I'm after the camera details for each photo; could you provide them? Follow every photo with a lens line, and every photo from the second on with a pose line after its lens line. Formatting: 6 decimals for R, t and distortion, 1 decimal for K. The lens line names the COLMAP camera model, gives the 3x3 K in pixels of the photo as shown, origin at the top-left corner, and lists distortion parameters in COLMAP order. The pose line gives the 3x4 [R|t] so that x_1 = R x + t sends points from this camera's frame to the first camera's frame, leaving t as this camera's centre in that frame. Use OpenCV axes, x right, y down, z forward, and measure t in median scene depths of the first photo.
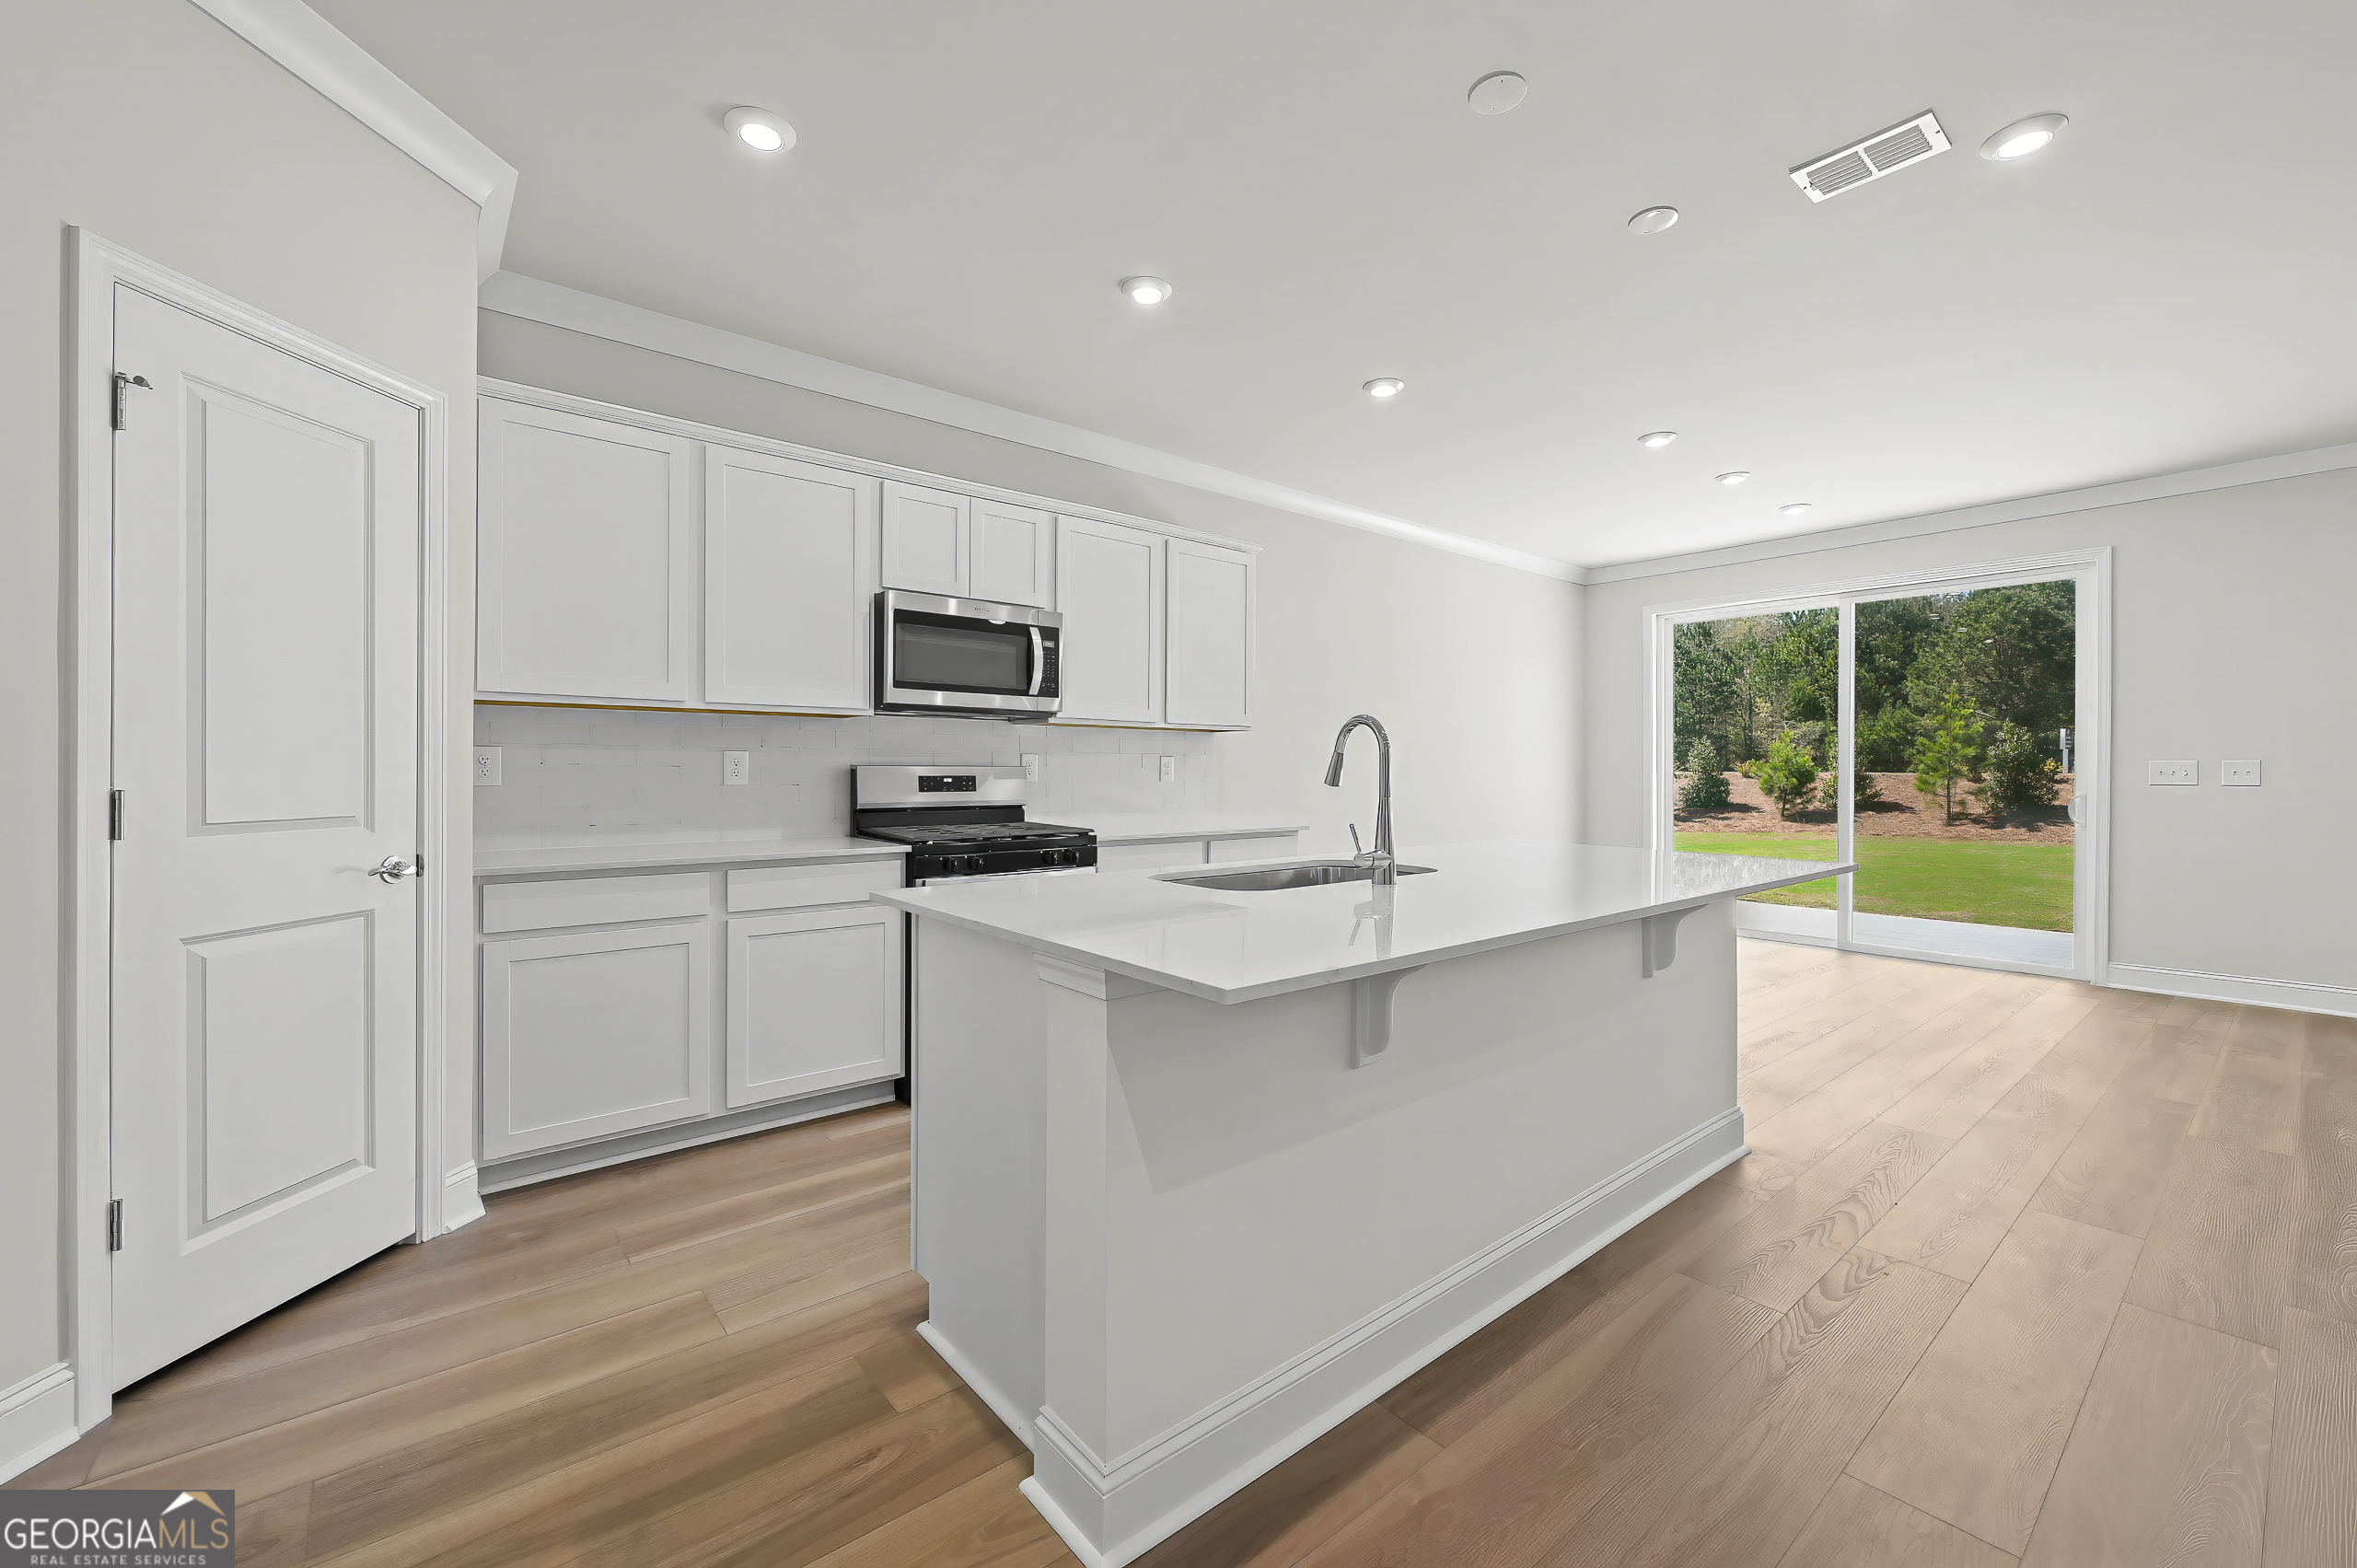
lens RADIAL K [[941.1, 0, 1185.7], [0, 941.1, 765.4], [0, 0, 1]] dist [0.007533, 0.000039]
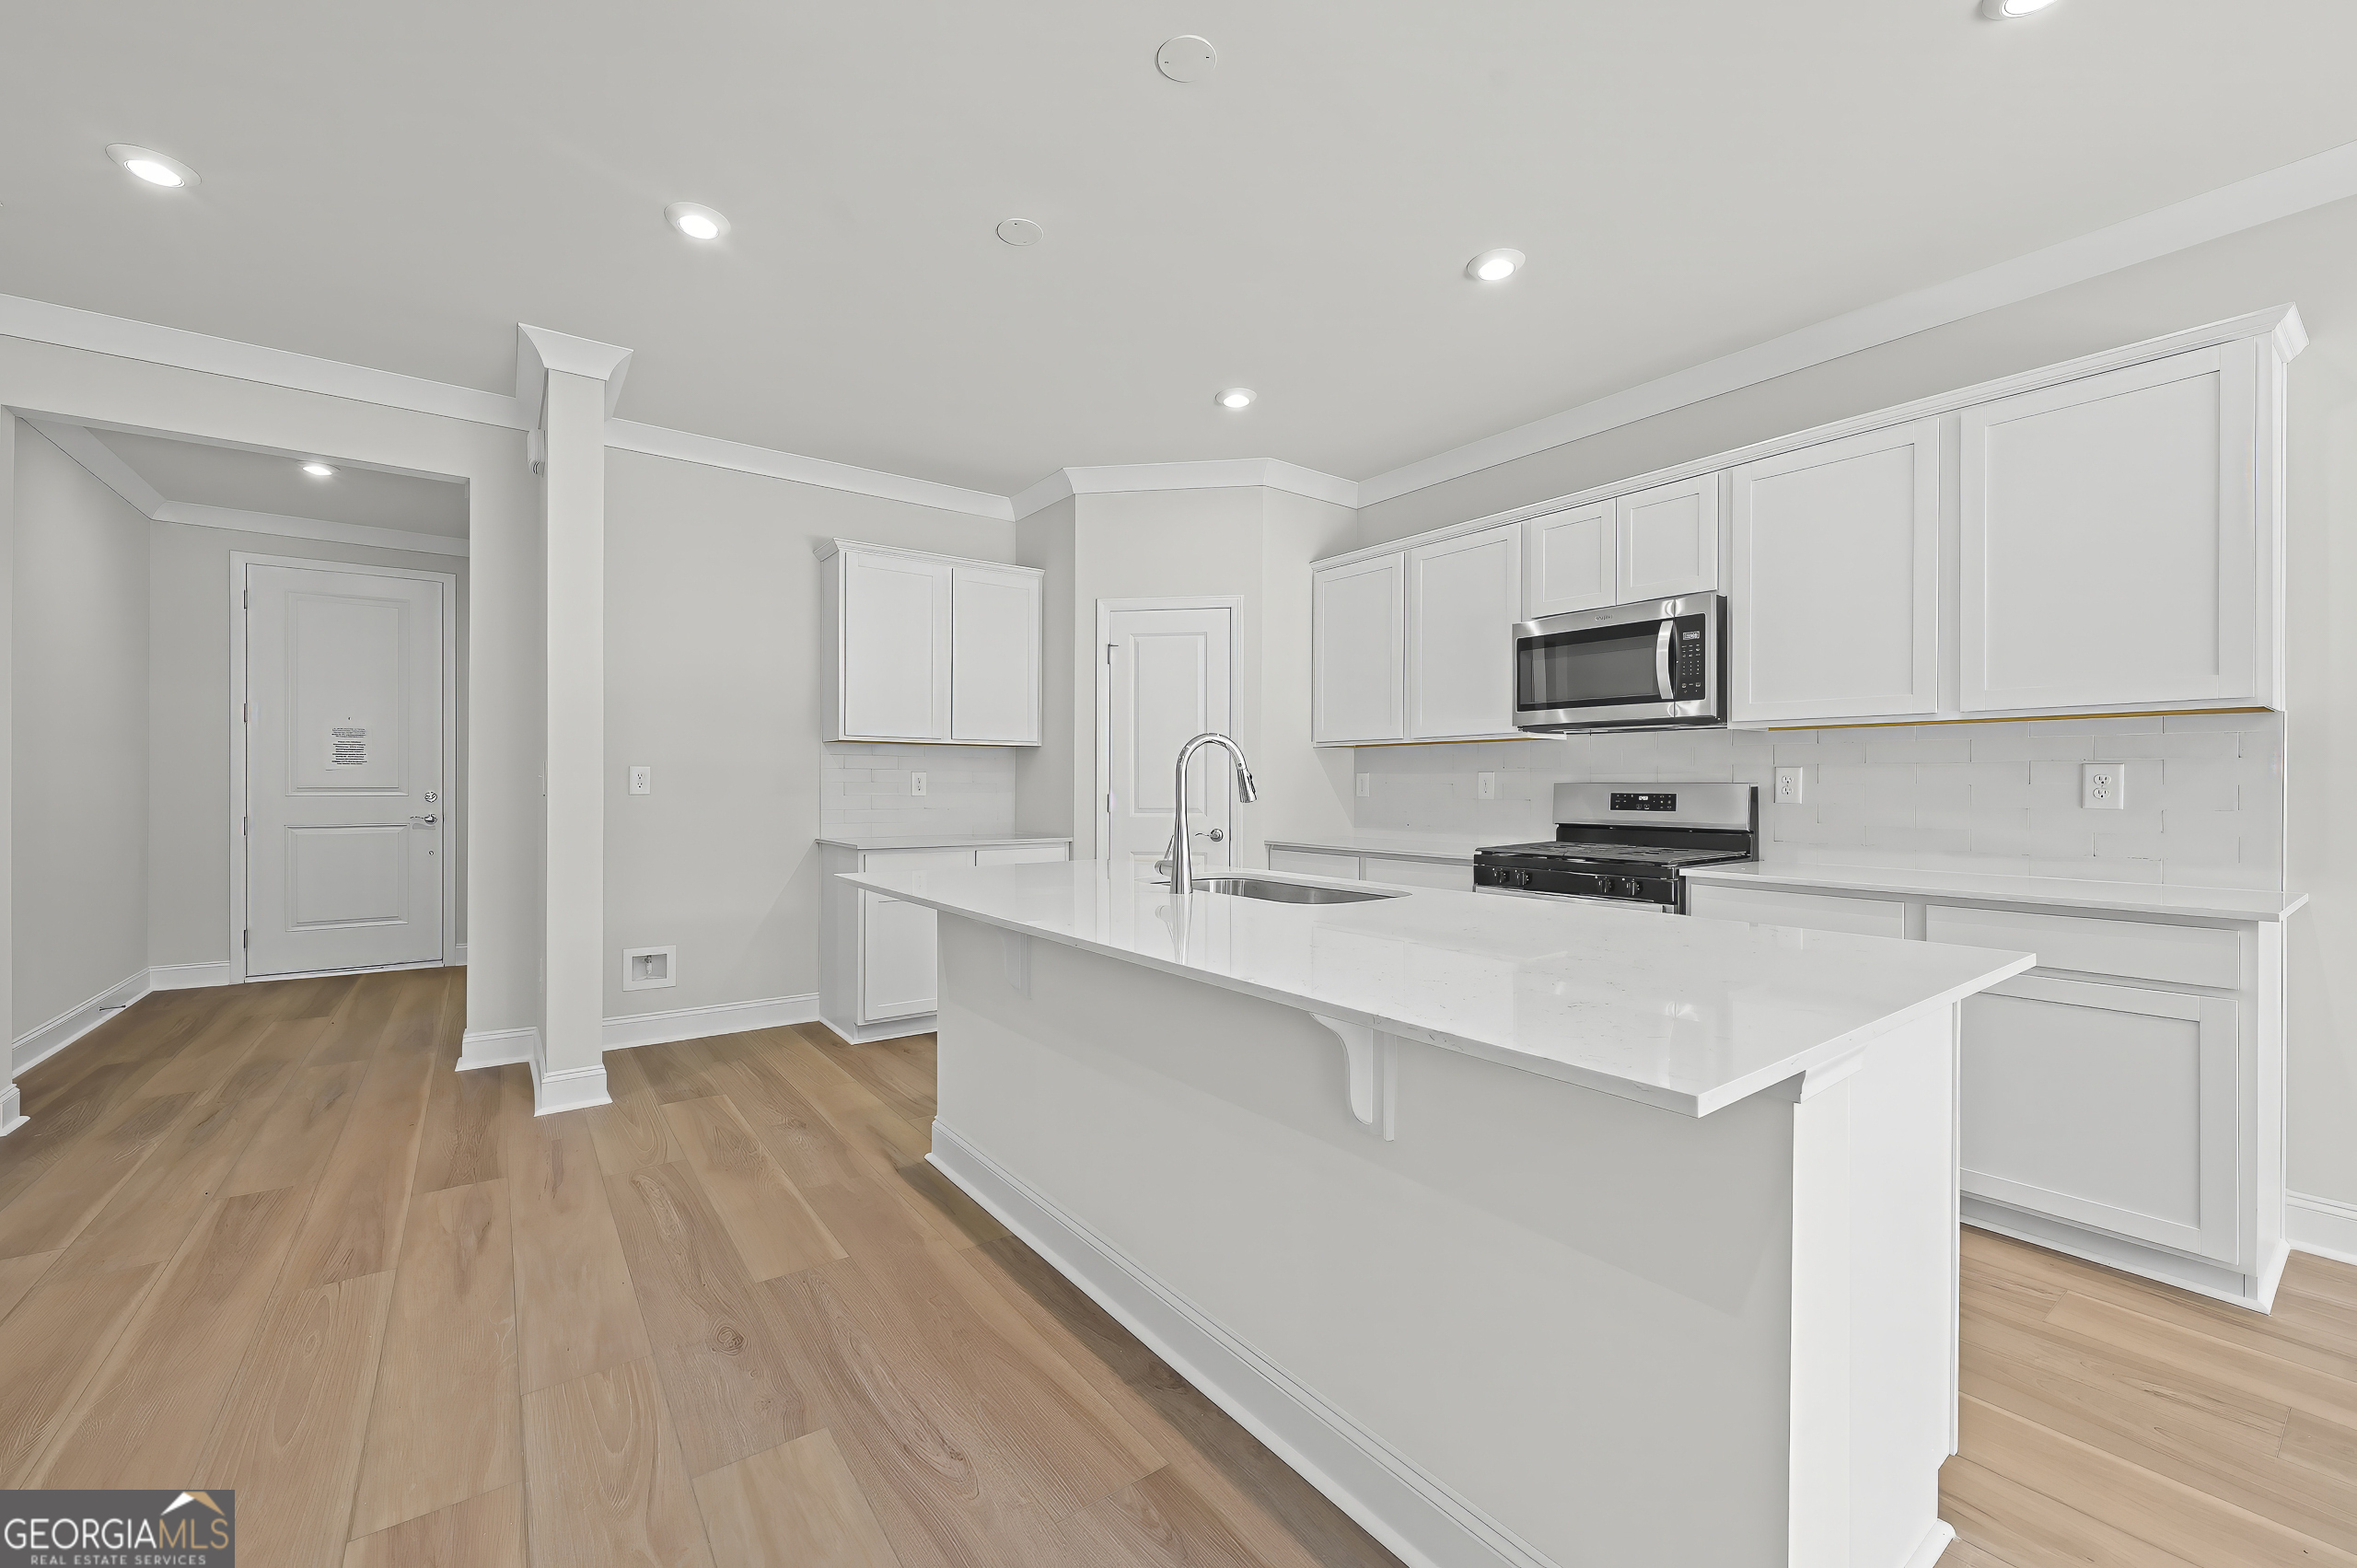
lens RADIAL K [[941.1, 0, 1181.5], [0, 941.1, 790.5], [0, 0, 1]] dist [0.007533, 0.000039]
pose [[-0.056352, 0.001944, -0.998409, 0.711810], [0.002185, 0.999996, 0.001823, 0.005156], [0.998409, -0.002079, -0.056356, 0.597319]]
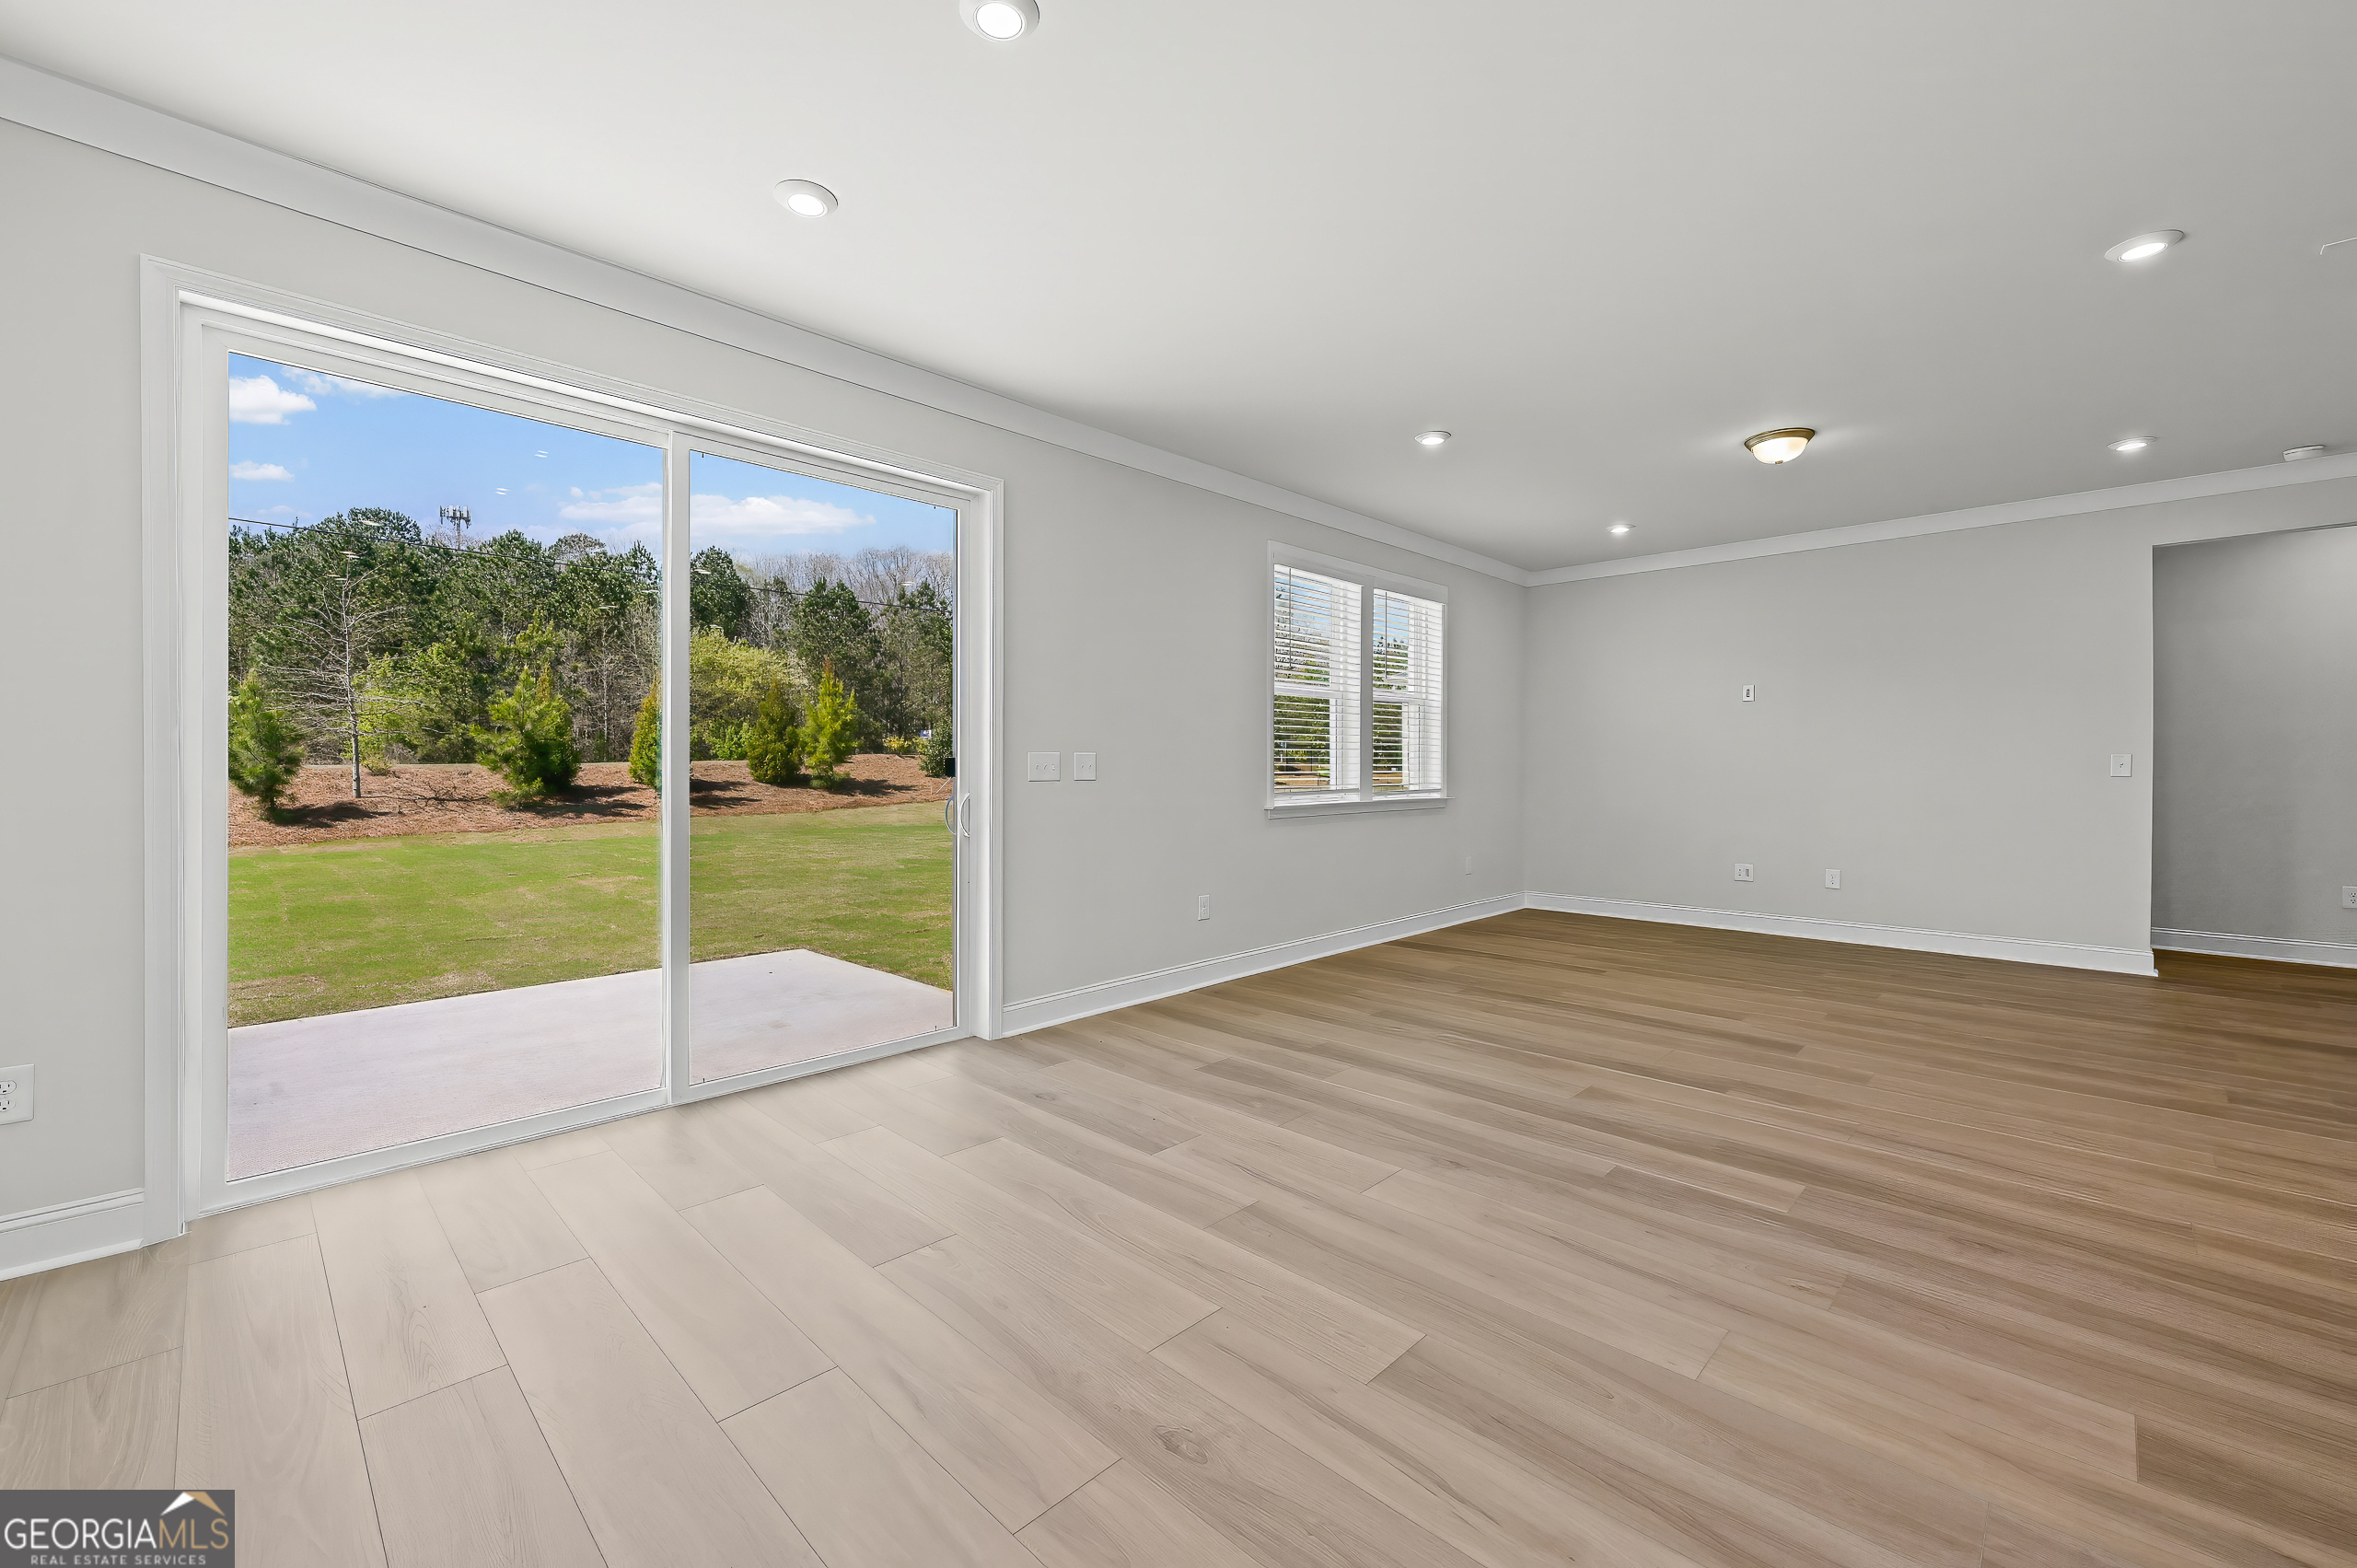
lens RADIAL K [[941.1, 0, 1179.3], [0, 941.1, 773.1], [0, 0, 1]] dist [0.007533, 0.000039]
pose [[-0.101293, -0.012908, 0.994773, 0.251147], [-0.005744, 0.999907, 0.012390, 0.003581], [-0.994840, -0.004459, -0.101358, 1.275957]]
